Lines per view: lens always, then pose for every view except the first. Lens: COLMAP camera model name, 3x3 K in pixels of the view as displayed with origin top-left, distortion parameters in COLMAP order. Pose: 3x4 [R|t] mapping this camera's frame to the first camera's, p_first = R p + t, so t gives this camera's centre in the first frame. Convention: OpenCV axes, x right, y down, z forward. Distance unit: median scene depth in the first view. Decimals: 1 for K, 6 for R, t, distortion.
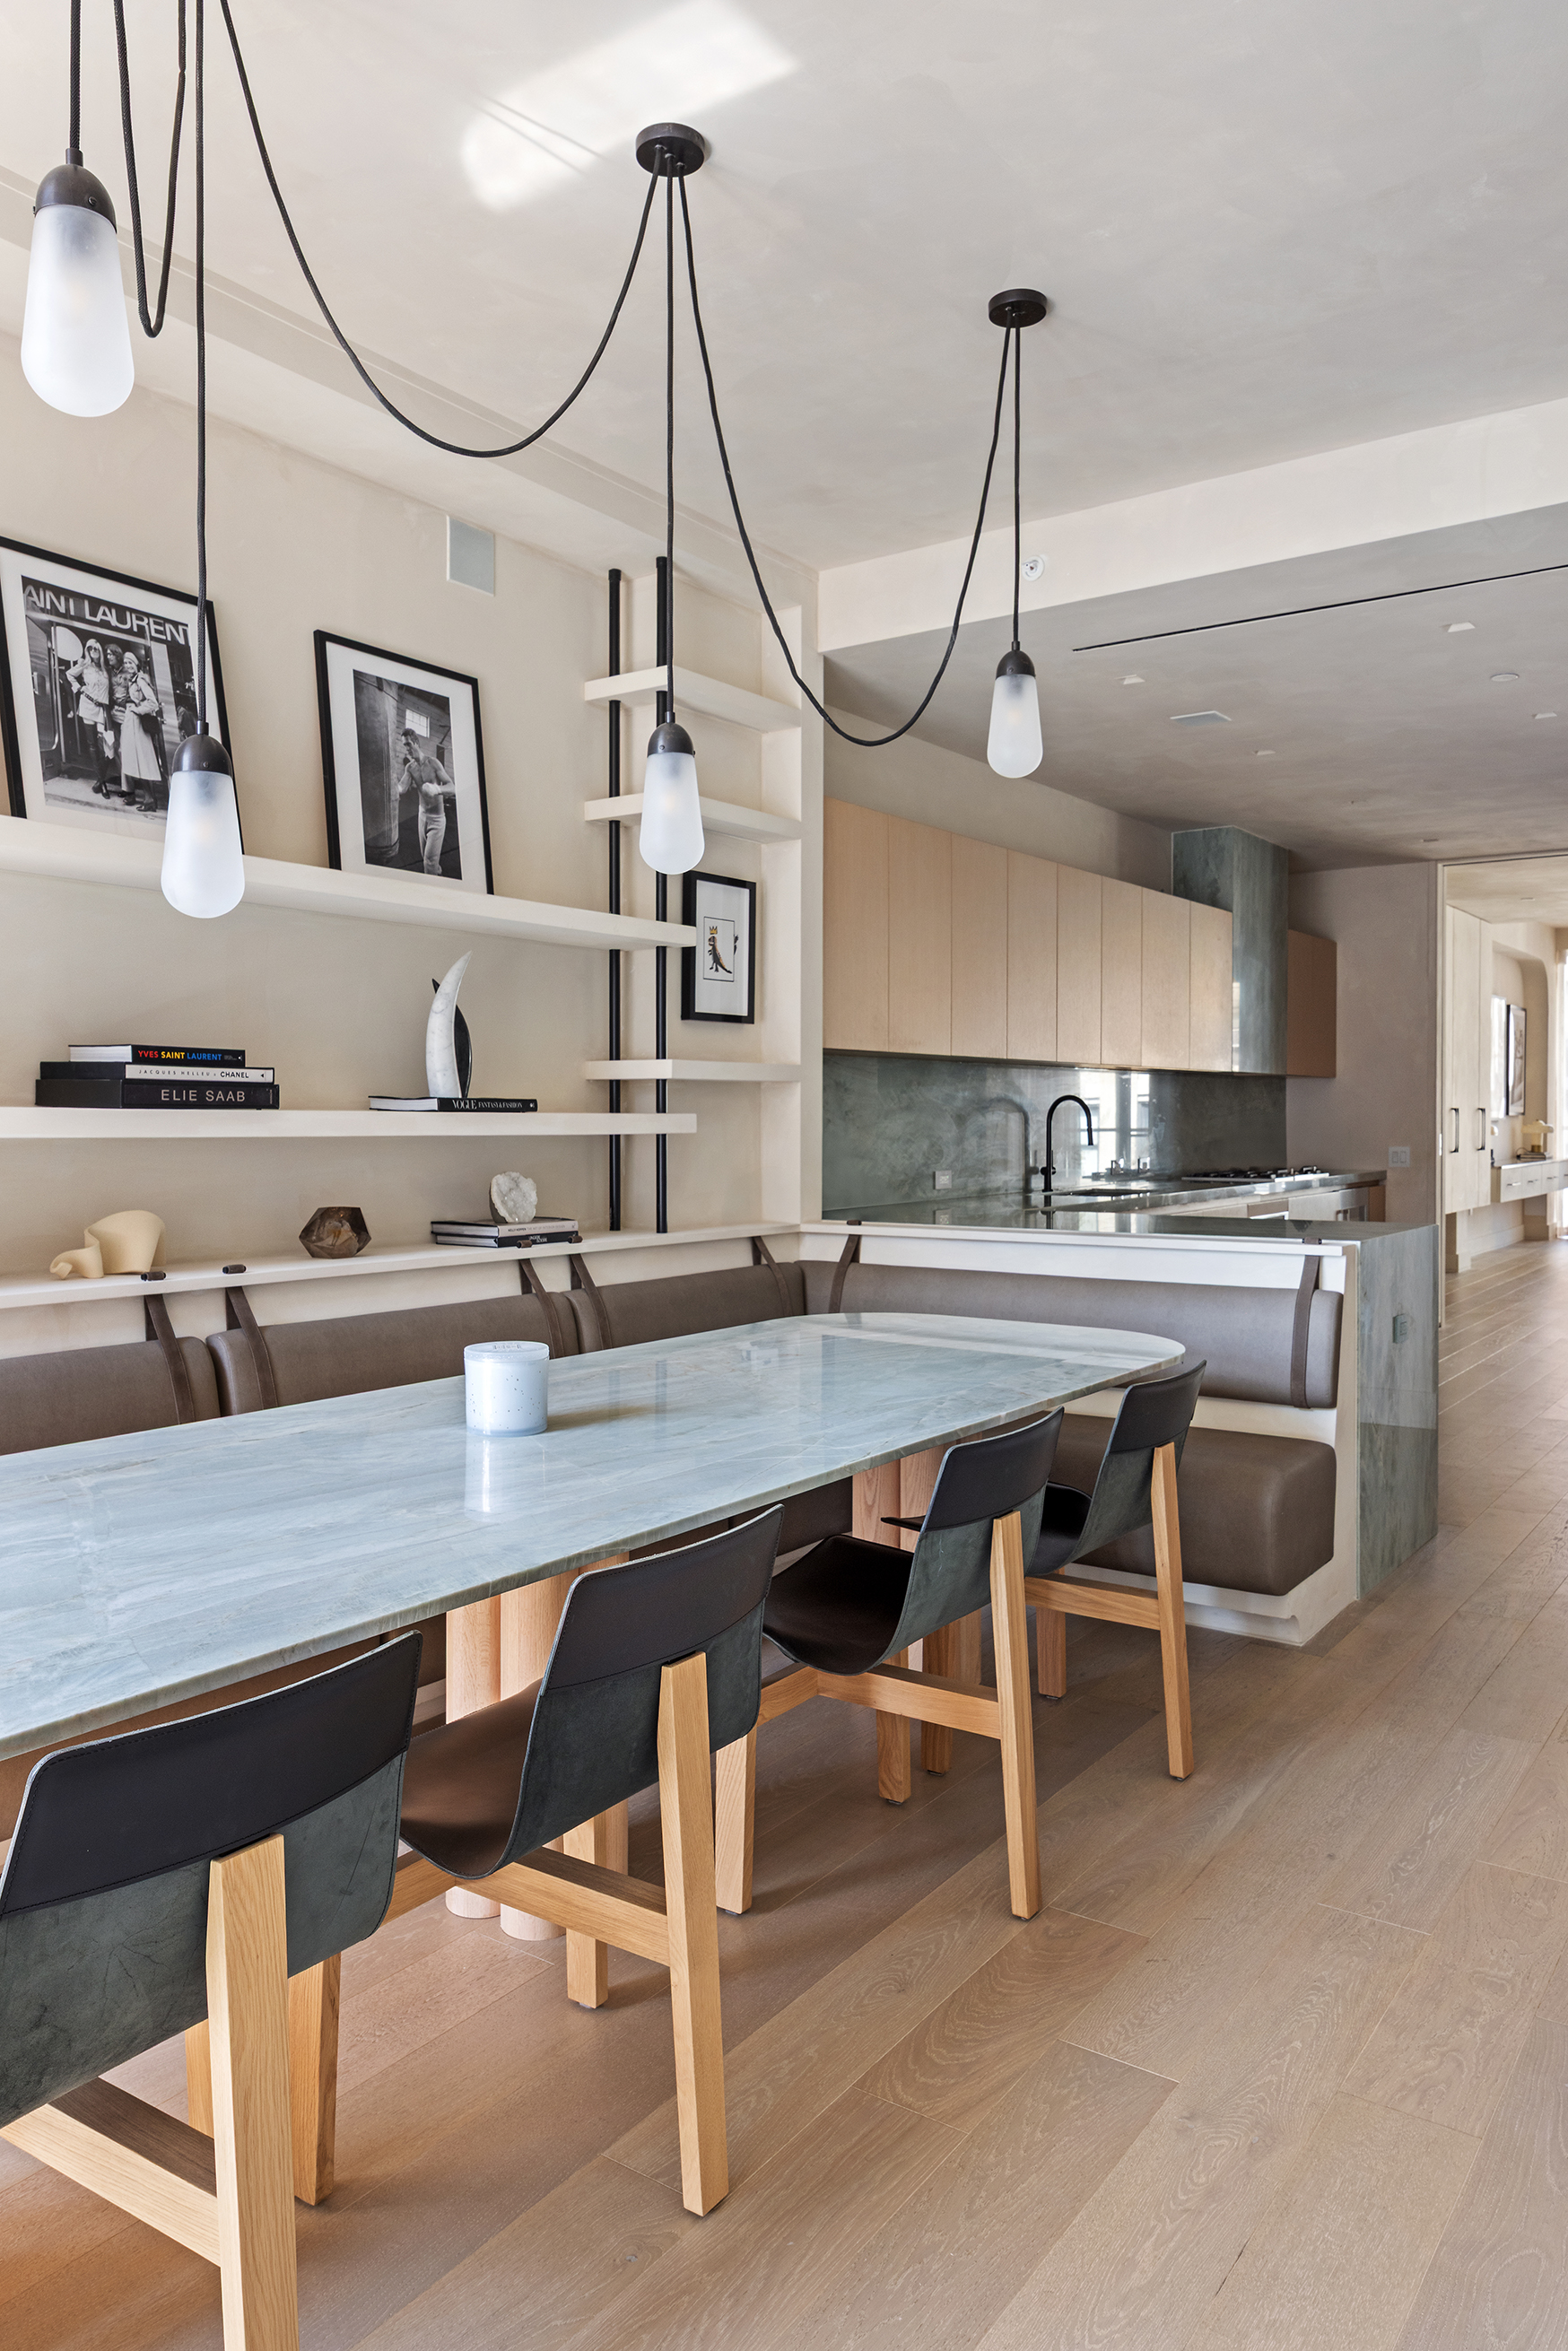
lens RADIAL K [[1717.9, 0, 786.5], [0, 1717.9, 1135.3], [0, 0, 1]] dist [0.003261, 0.000969]
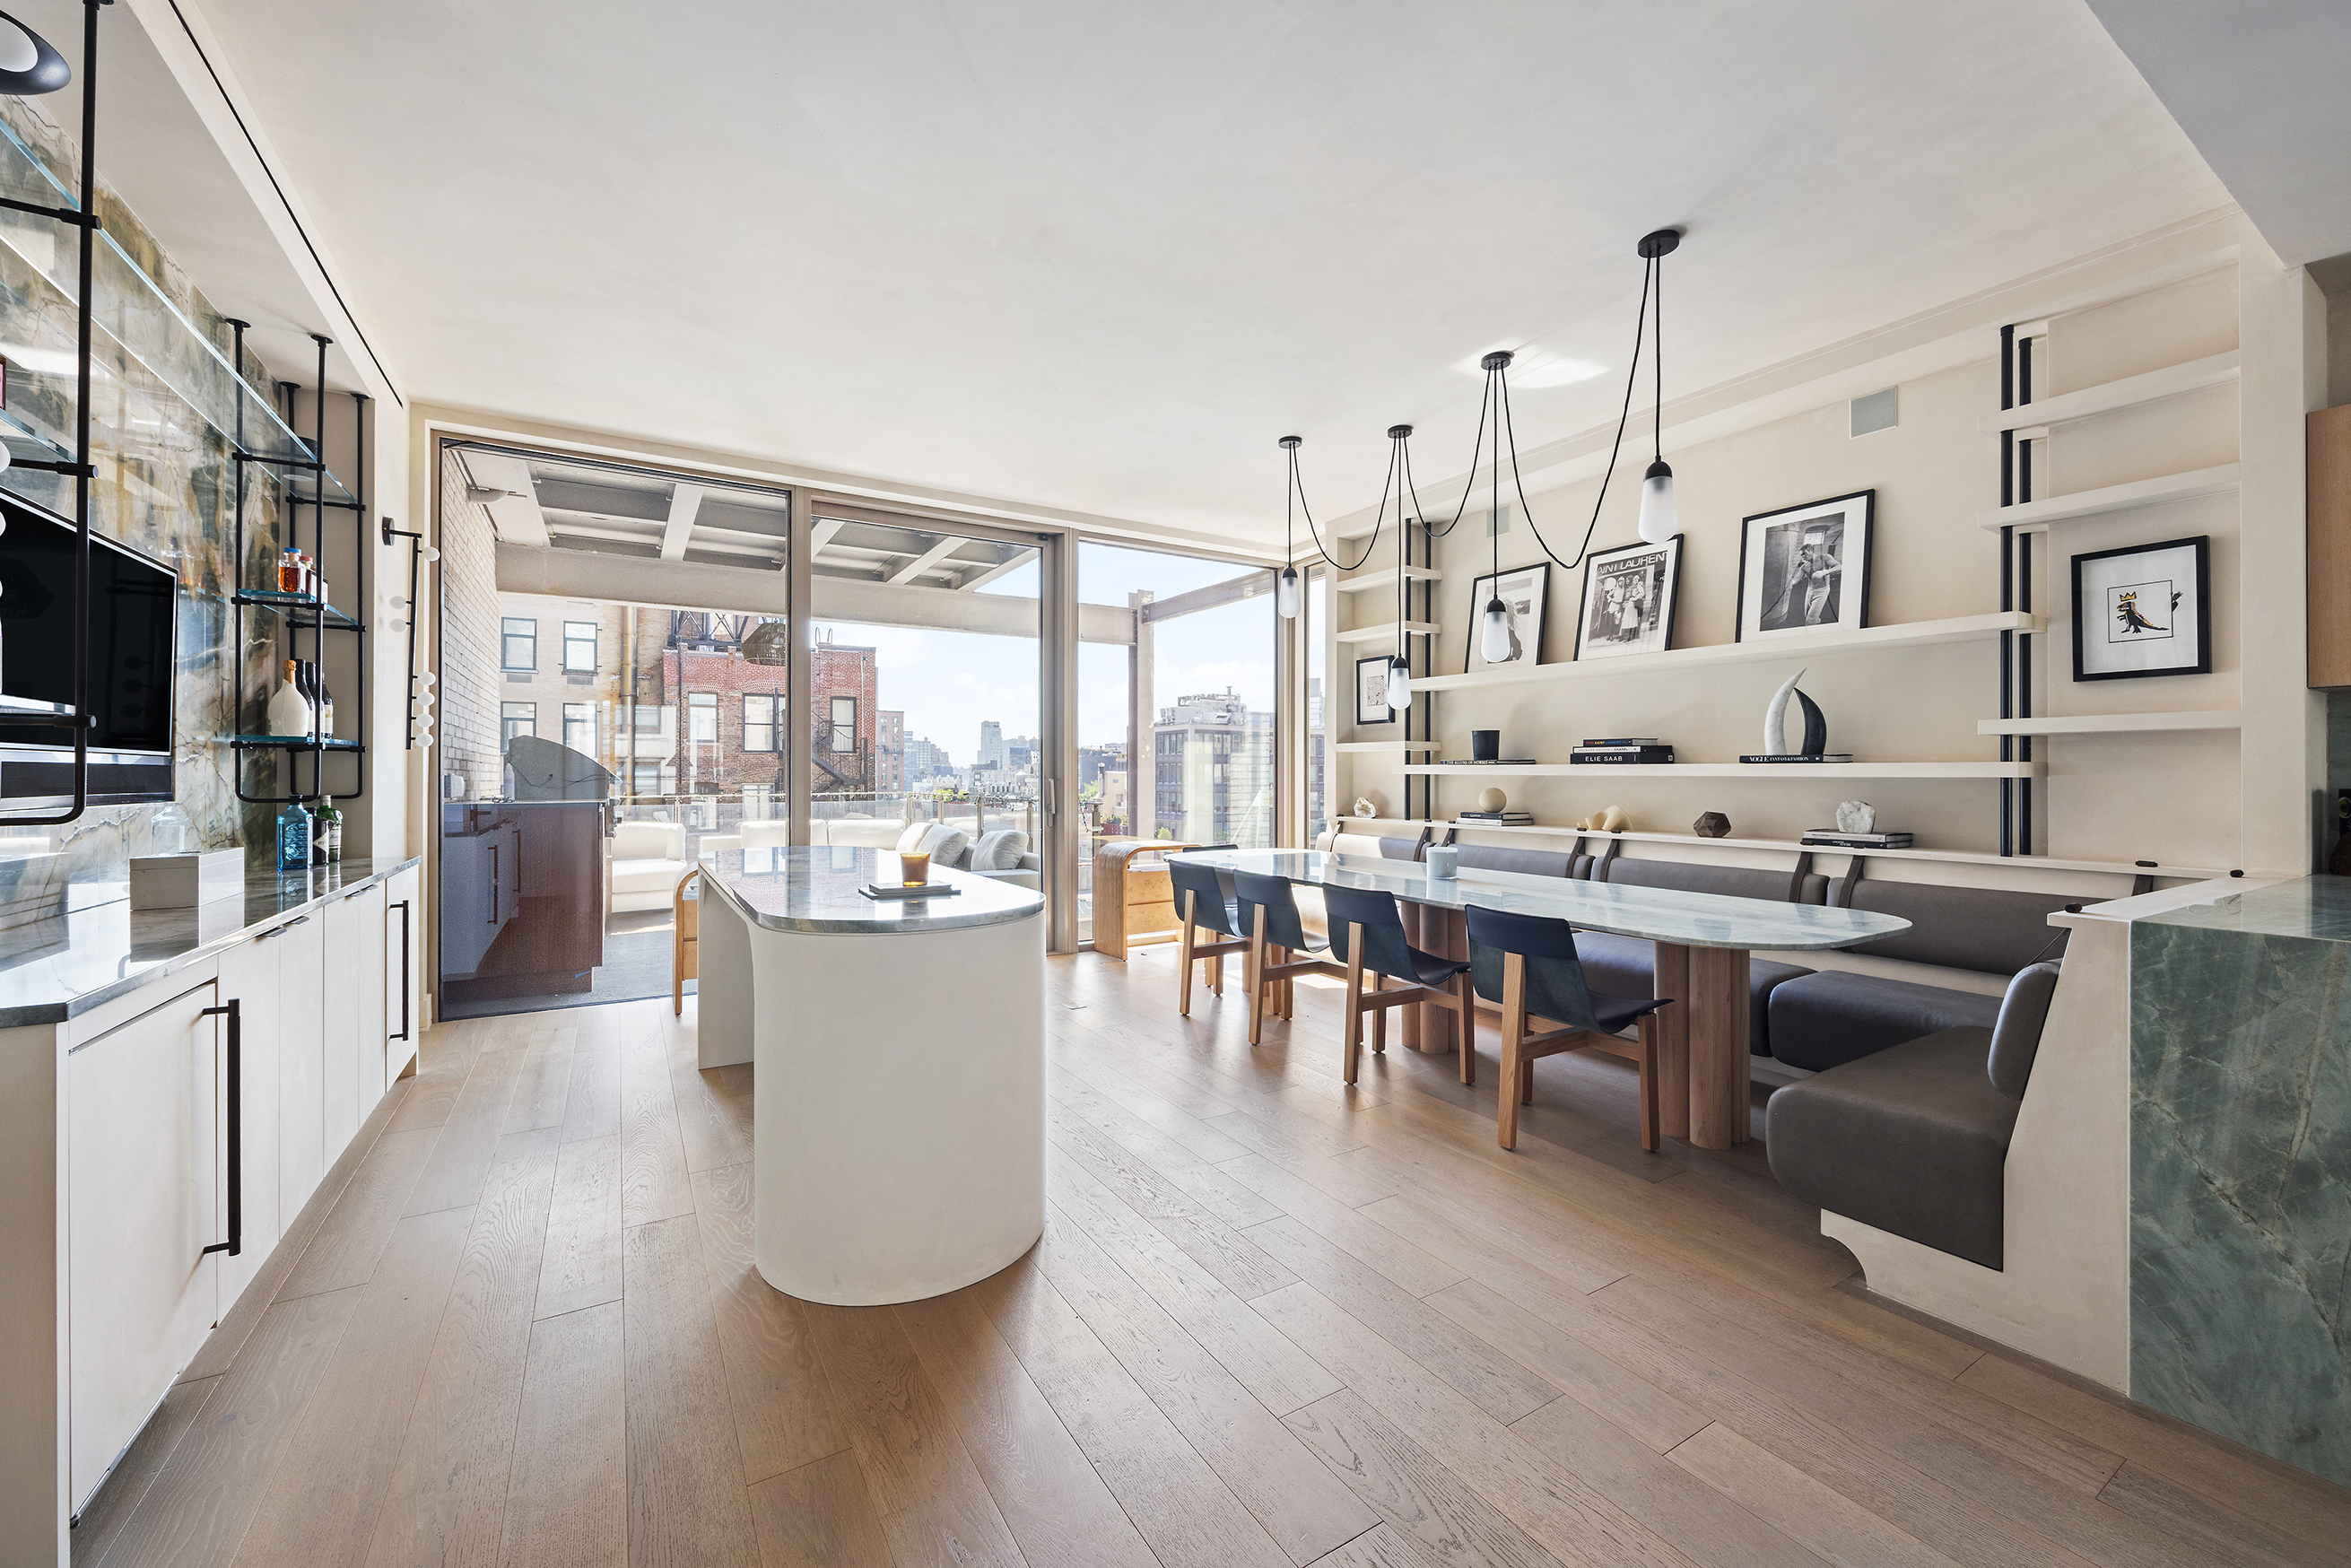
lens RADIAL K [[923.1, 0, 1175.5], [0, 923.1, 784.0], [0, 0, 1]] dist [-0.000522, -0.000033]
pose [[-0.424954, 0.007505, -0.905184, 0.899776], [-0.010212, 0.999862, 0.013083, 0.001566], [0.905157, 0.014803, -0.424819, 0.815437]]
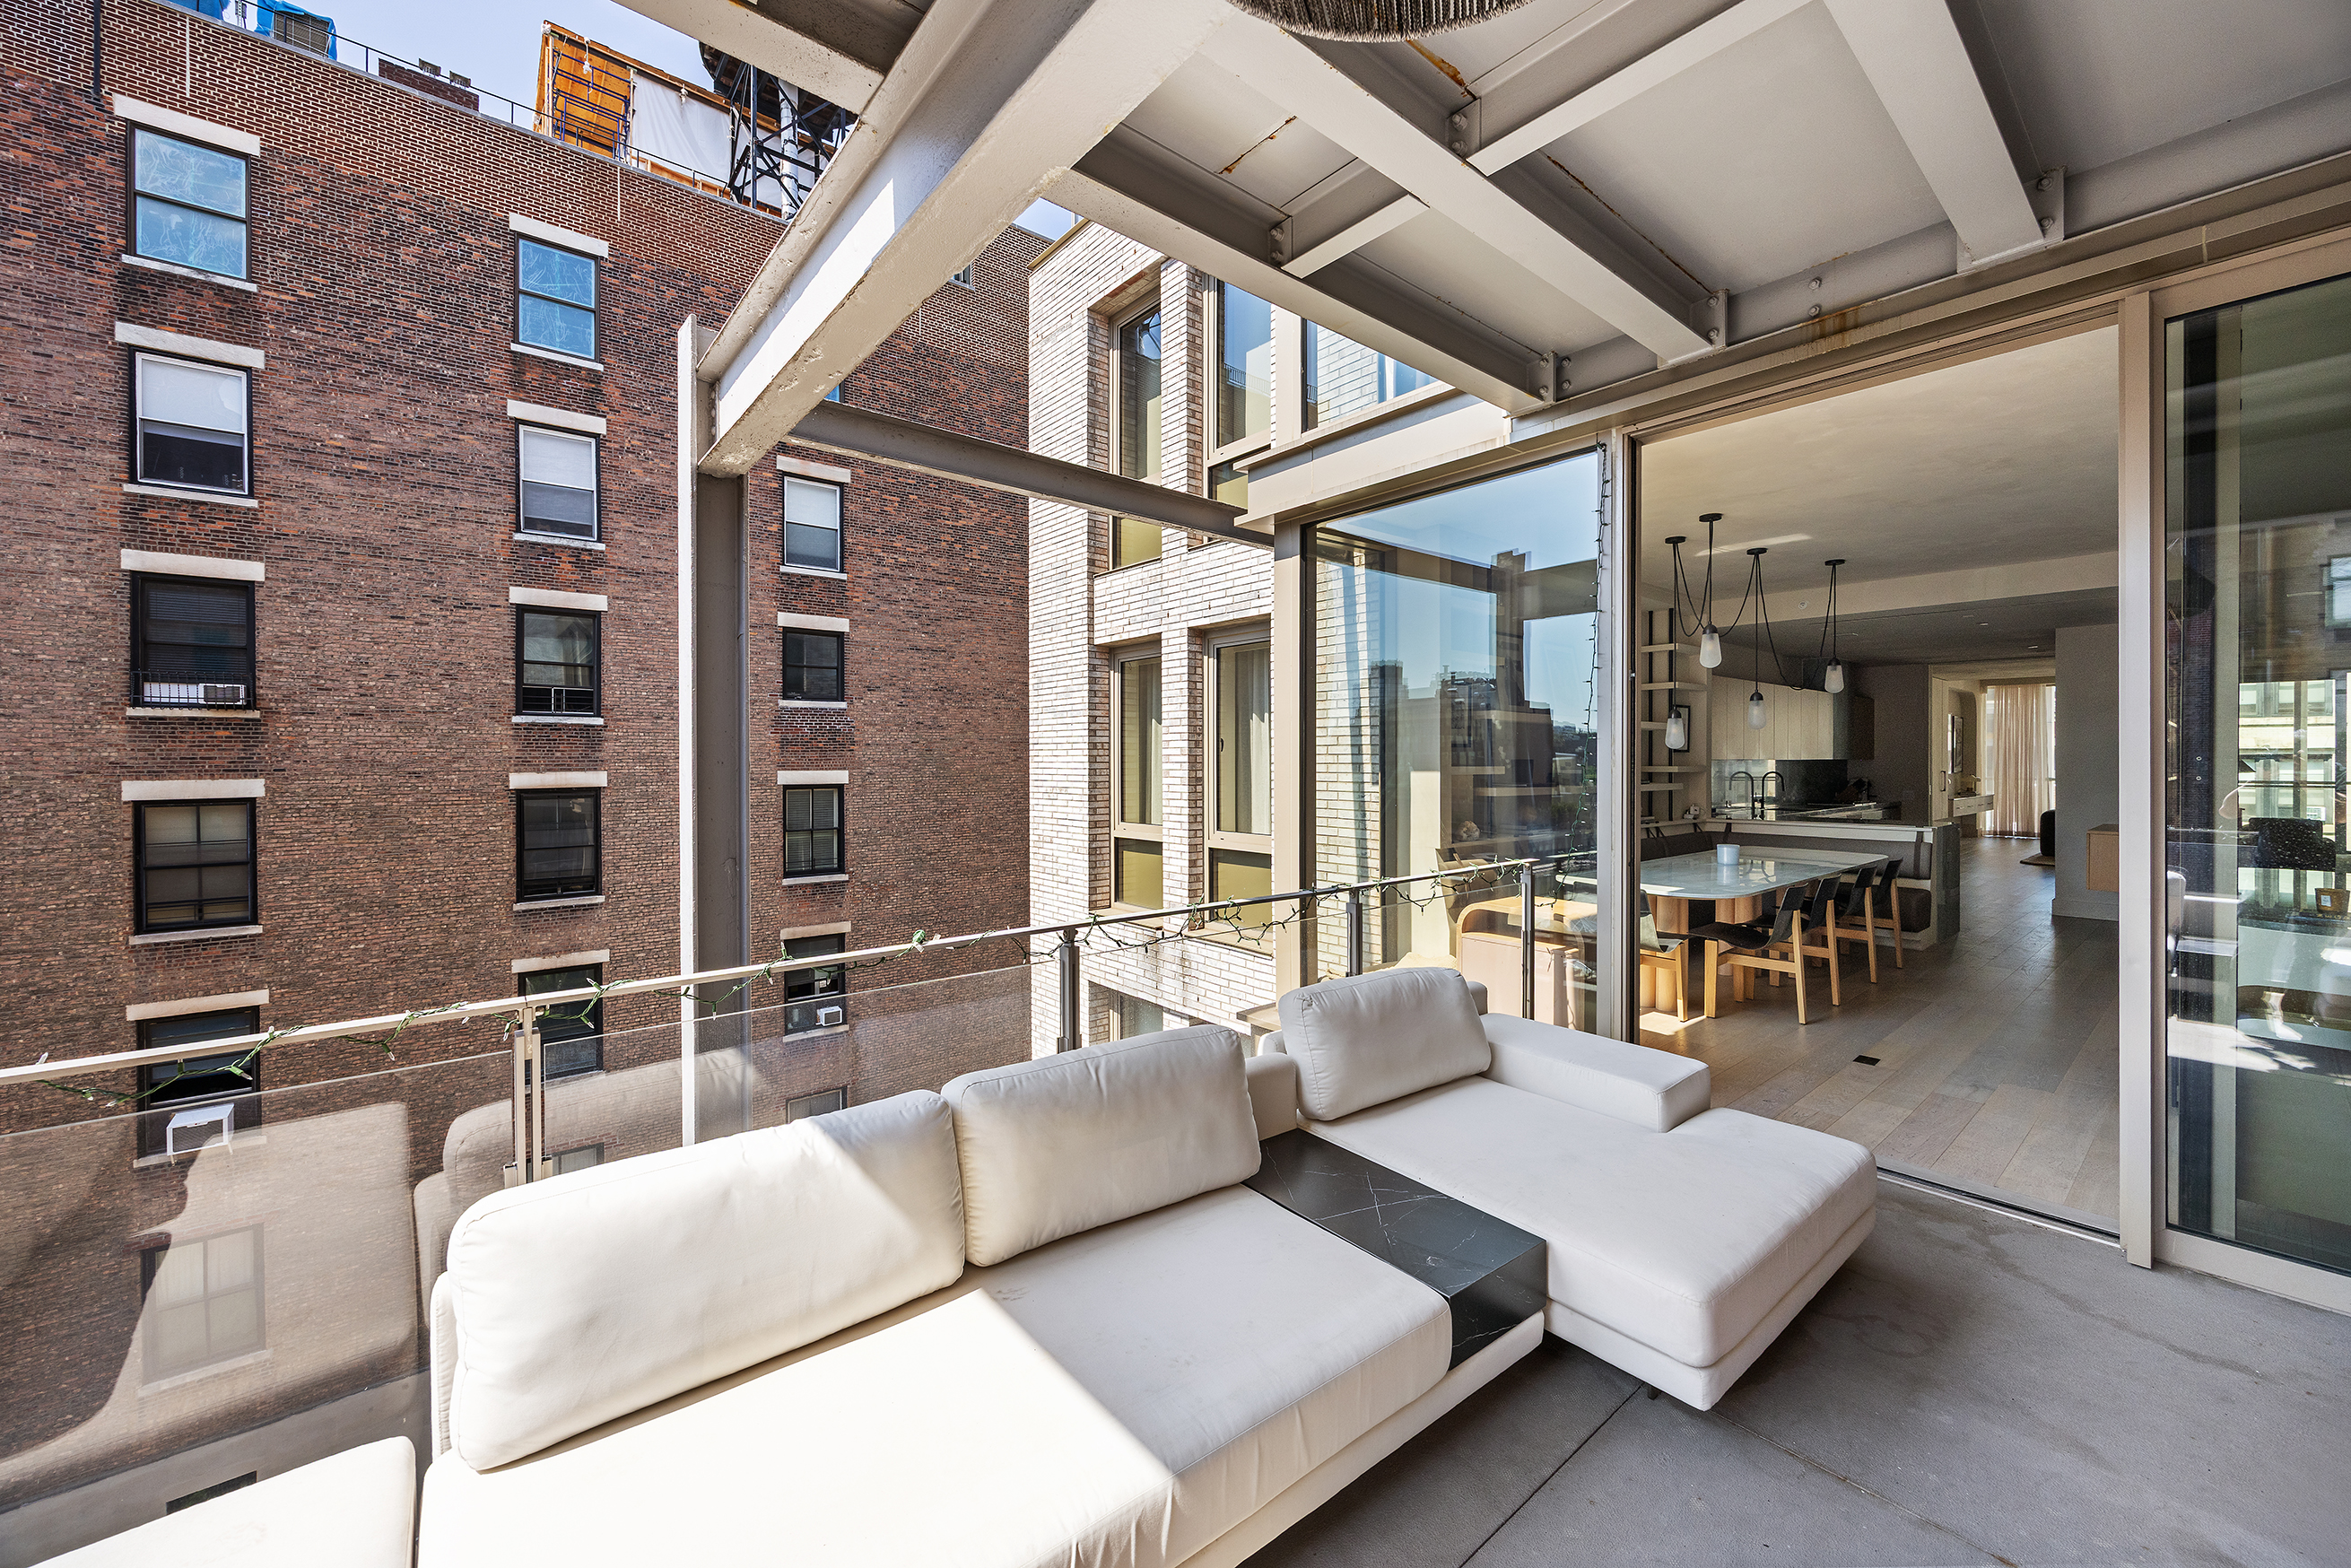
lens RADIAL K [[898.9, 0, 1169.3], [0, 898.9, 770.5], [0, 0, 1]] dist [0.000345, 0.000069]
pose [[0.955015, 0.000527, -0.296557, -0.562641], [-0.001929, 0.999988, -0.004435, -0.033156], [0.296552, 0.004808, 0.955005, -1.060984]]
